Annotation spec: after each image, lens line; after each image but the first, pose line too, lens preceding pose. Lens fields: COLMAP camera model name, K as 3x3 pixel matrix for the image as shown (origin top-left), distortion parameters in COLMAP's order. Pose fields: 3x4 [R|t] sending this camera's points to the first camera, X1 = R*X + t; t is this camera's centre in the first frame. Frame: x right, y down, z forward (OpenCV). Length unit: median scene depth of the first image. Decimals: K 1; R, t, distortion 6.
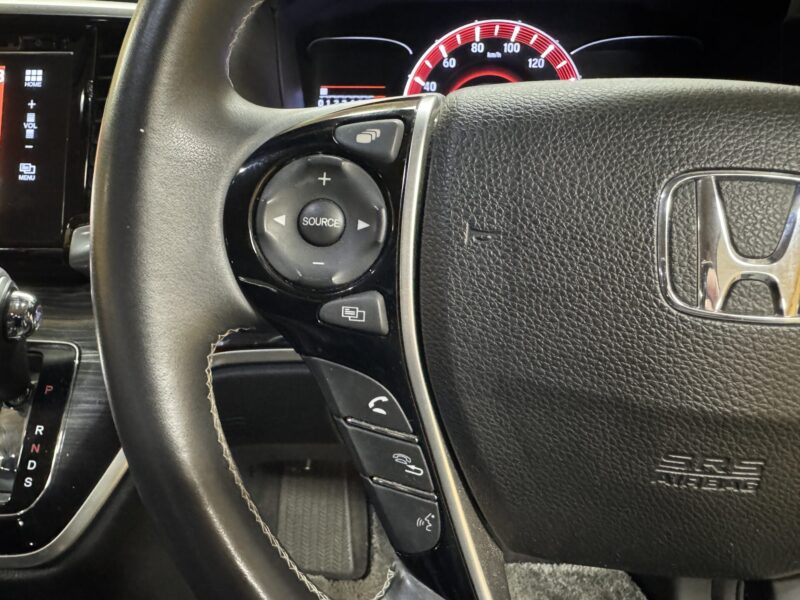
lens RADIAL K [[581.1, 0, 326.1], [0, 581.1, 288.5], [0, 0, 1]] dist [-0.011901, -0.003151]
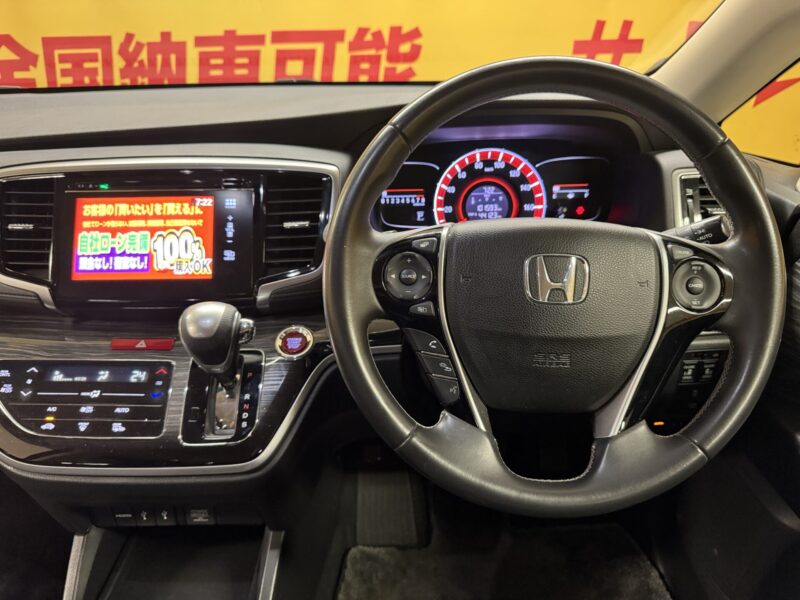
lens RADIAL K [[581.7, 0, 400.6], [0, 581.7, 302.7], [0, 0, 1]] dist [0.003264, -0.029674]
pose [[0.996993, -0.044300, 0.063582, -0.118814], [0.048415, 0.996729, -0.064716, 0.096266], [-0.060507, 0.067599, 0.995876, -0.897475]]
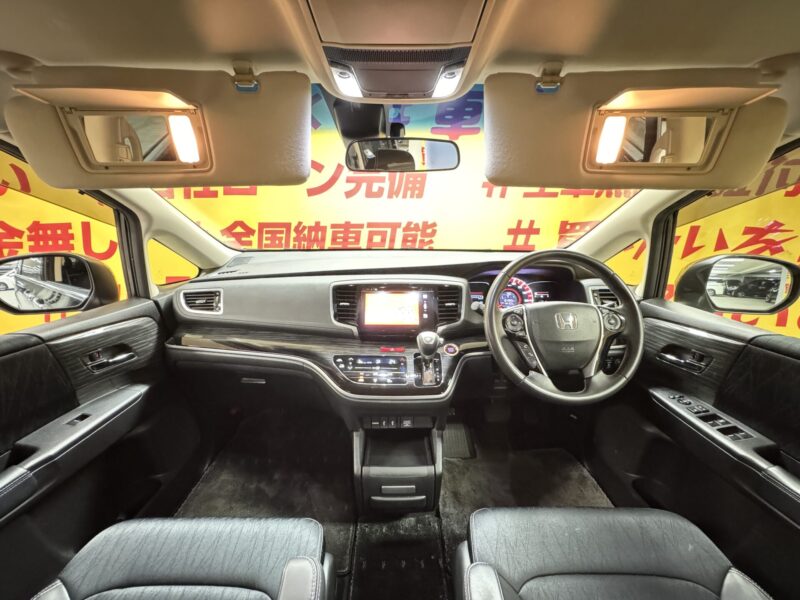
lens RADIAL K [[320.9, 0, 398.0], [0, 320.9, 300.5], [0, 0, 1]] dist [-0.007634, 0.000706]
pose [[0.996680, -0.018995, 0.079171, -1.031624], [0.037864, 0.968989, -0.244184, 0.335036], [-0.072078, 0.246371, 0.966492, -1.675128]]
